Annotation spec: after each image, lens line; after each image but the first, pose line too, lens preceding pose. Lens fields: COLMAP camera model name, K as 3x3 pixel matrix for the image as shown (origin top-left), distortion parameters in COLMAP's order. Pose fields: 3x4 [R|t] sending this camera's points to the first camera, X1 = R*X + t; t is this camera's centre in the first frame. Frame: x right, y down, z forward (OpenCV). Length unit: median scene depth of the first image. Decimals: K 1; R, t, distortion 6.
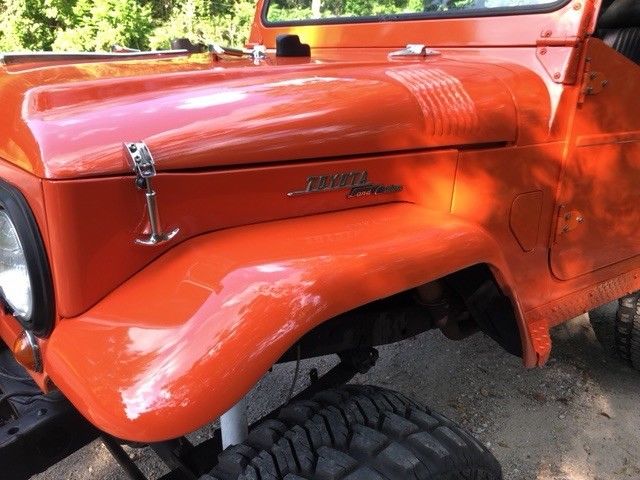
lens RADIAL K [[519.7, 0, 320.0], [0, 519.7, 240.0], [0, 0, 1]] dist [0.033699, 0.003439]
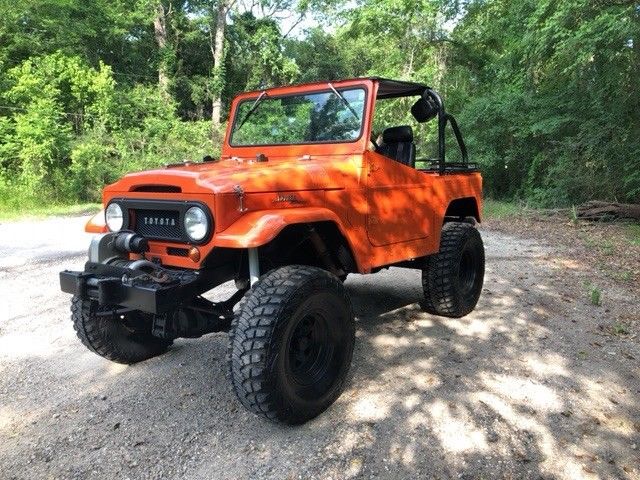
lens RADIAL K [[519.7, 0, 320.0], [0, 519.7, 240.0], [0, 0, 1]] dist [0.033699, 0.003439]
pose [[0.980046, -0.068985, 0.186417, -0.019971], [0.101515, 0.980023, -0.171028, 0.037188], [-0.170895, 0.186539, 0.967470, -0.109369]]
